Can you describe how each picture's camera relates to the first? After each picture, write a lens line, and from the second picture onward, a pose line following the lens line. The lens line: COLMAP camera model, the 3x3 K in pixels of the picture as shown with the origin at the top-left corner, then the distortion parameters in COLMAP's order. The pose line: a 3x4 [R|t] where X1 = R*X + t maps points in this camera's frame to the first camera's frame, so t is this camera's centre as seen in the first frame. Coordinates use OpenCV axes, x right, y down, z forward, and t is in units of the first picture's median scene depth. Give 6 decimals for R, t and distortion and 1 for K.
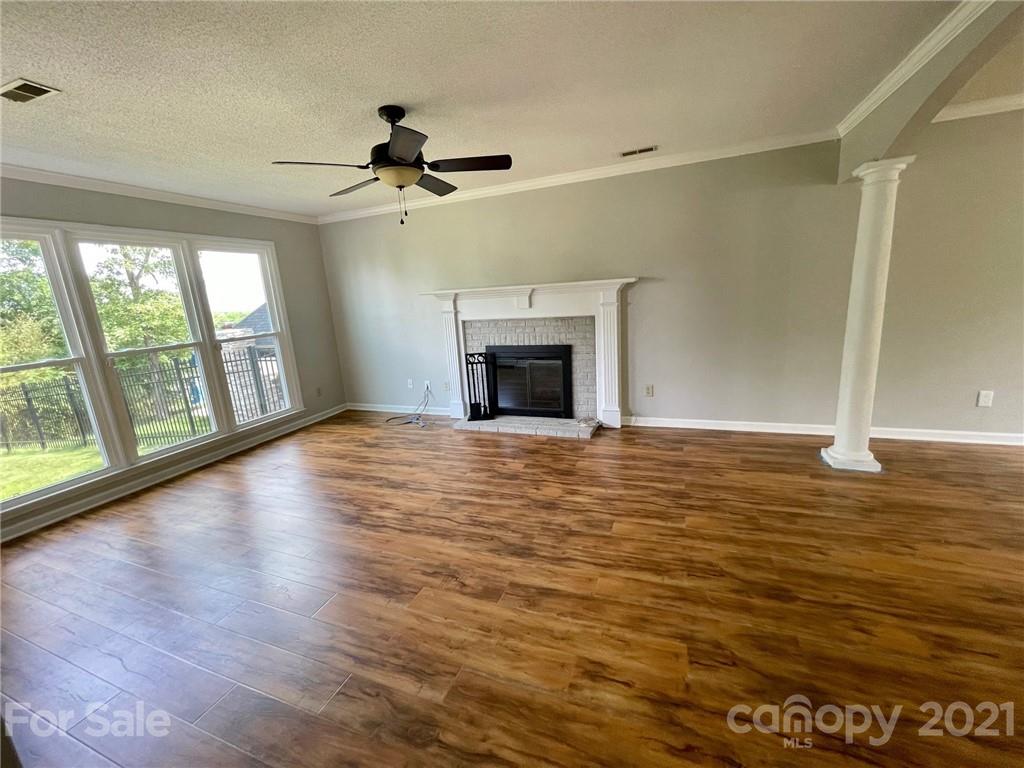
lens RADIAL K [[412.0, 0, 512.0], [0, 412.0, 384.0], [0, 0, 1]] dist [-0.001312, -0.000249]
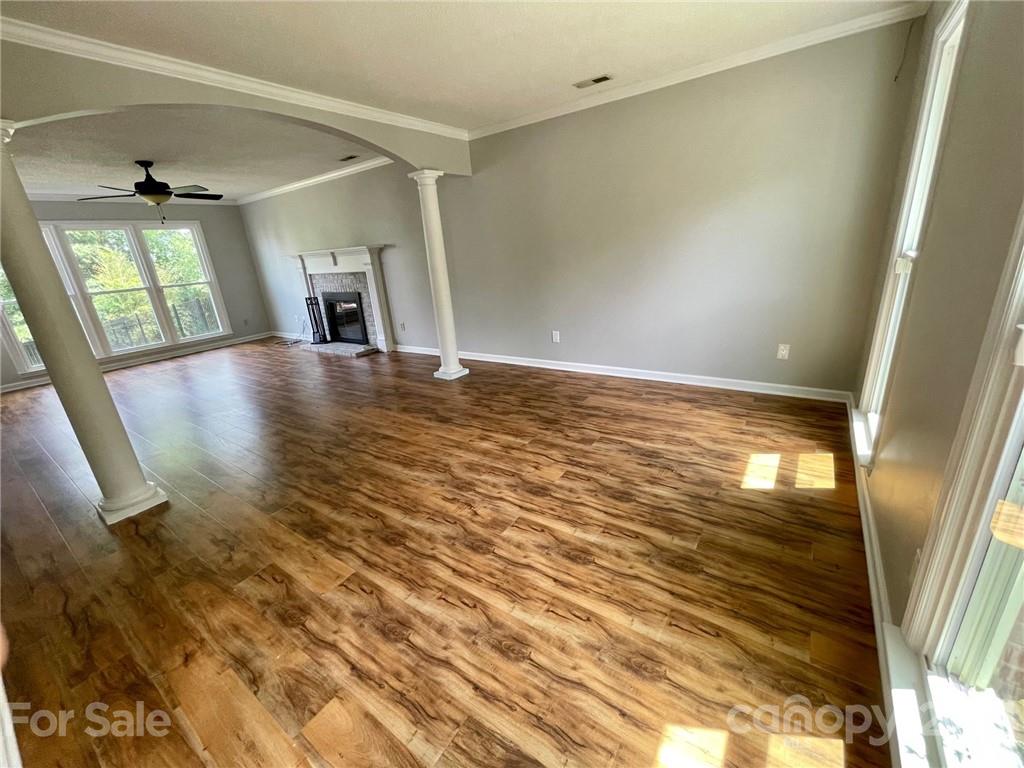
lens RADIAL K [[412.0, 0, 512.0], [0, 412.0, 384.0], [0, 0, 1]] dist [-0.001312, -0.000249]
pose [[0.971028, 0.068578, -0.228915, 1.002148], [-0.040478, 0.991297, 0.125267, 0.019350], [0.235513, -0.112372, 0.965353, -0.288180]]
